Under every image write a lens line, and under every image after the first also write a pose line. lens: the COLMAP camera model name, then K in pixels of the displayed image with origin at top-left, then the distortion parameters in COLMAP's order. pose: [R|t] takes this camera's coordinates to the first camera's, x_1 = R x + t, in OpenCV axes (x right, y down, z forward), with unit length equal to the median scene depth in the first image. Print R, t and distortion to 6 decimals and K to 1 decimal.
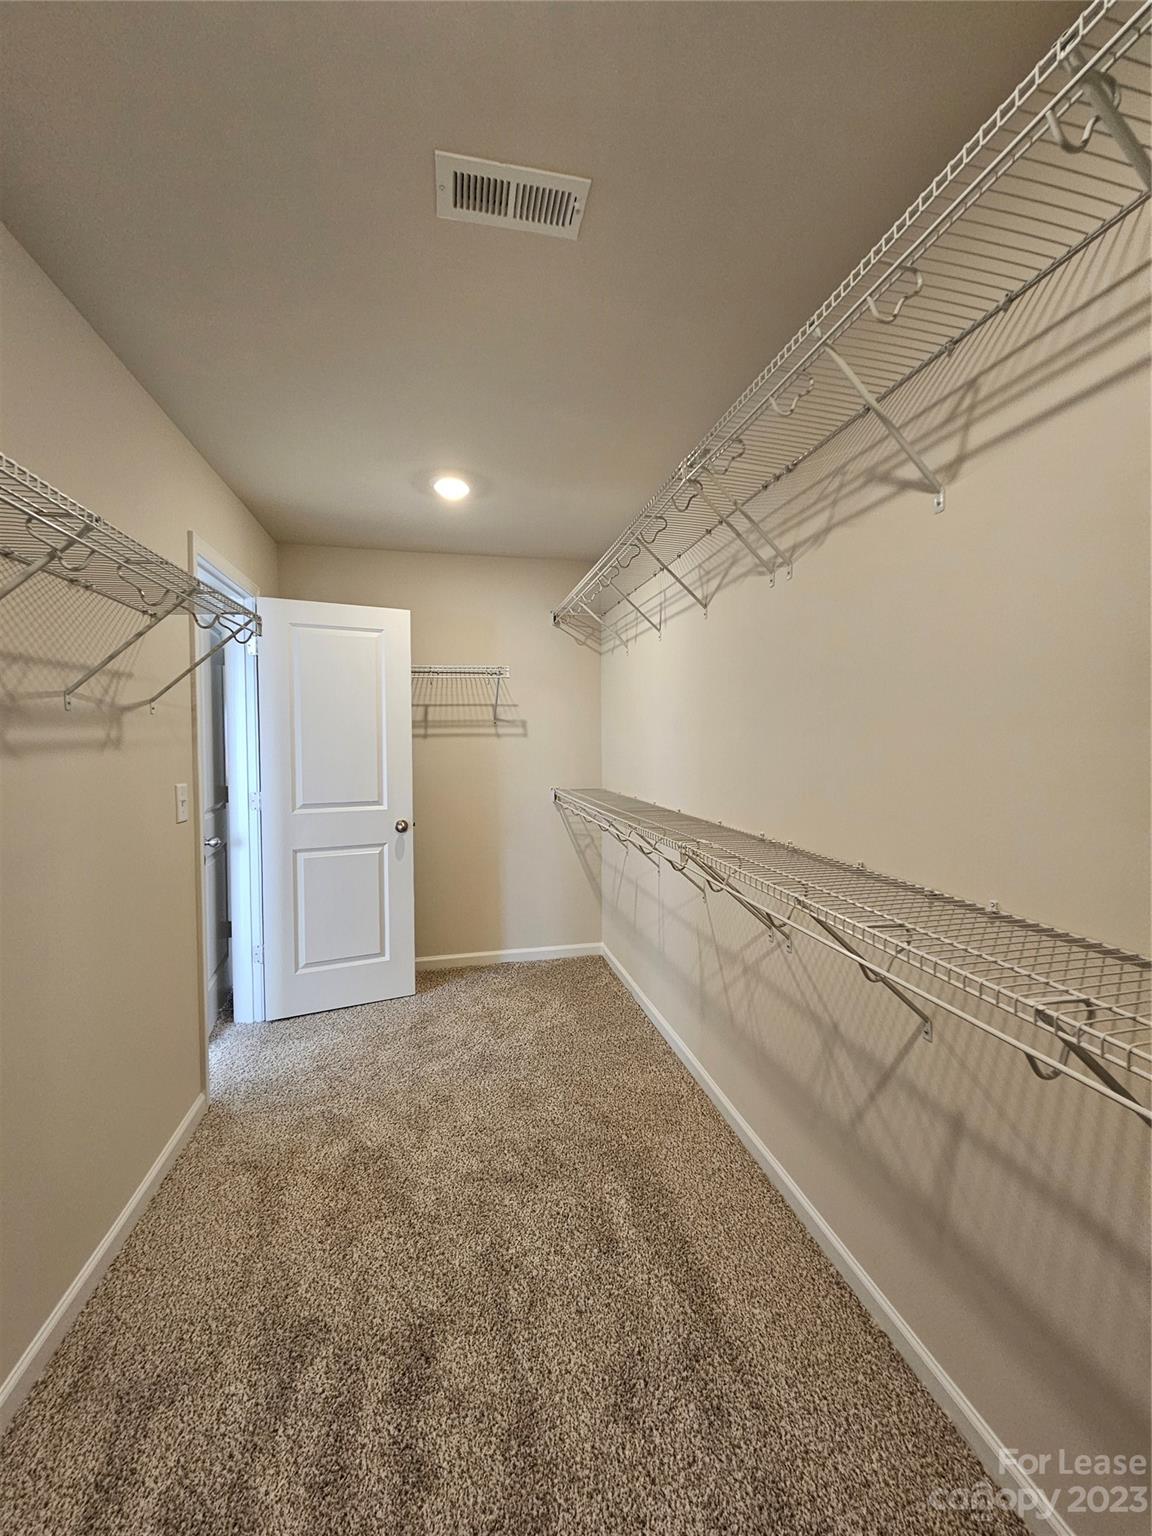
lens RADIAL K [[628.5, 0, 585.2], [0, 628.5, 762.7], [0, 0, 1]] dist [-0.000149, -0.000188]
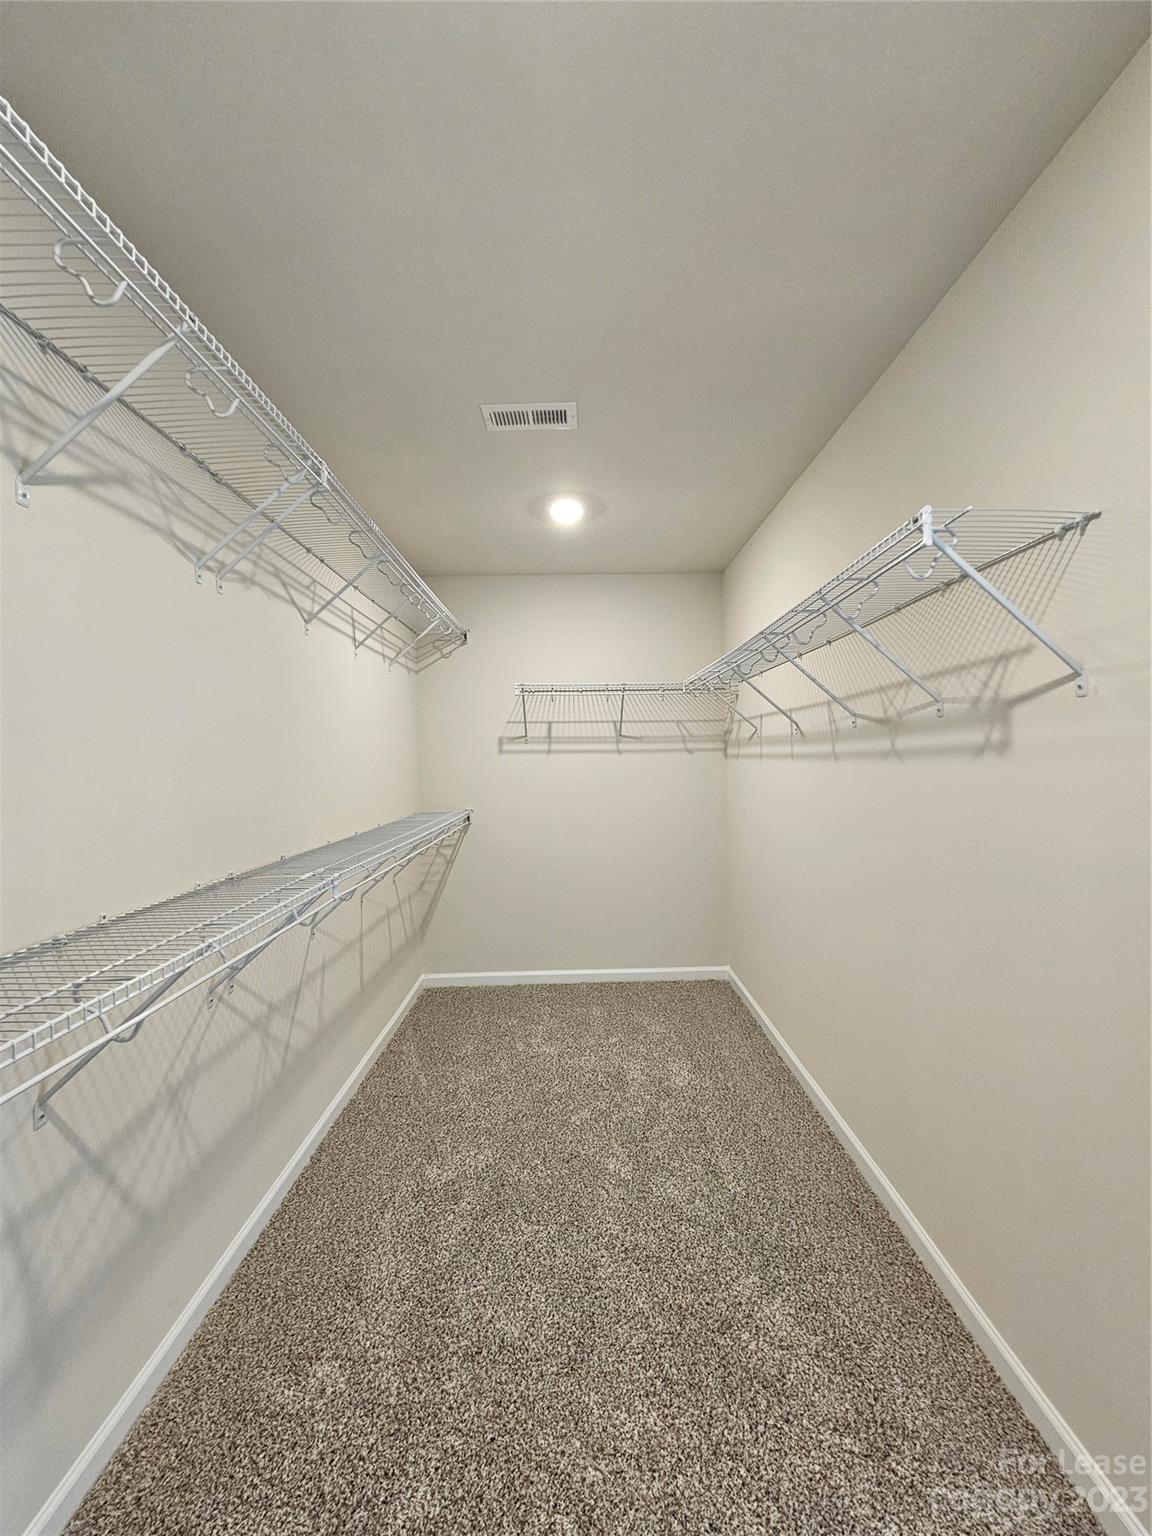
lens RADIAL K [[628.5, 0, 585.2], [0, 628.5, 762.7], [0, 0, 1]] dist [-0.000149, -0.000188]
pose [[-0.977880, 0.024118, 0.207773, -0.412372], [0.033605, 0.998542, 0.042251, -0.063497], [-0.206451, 0.048299, -0.977264, 1.888047]]
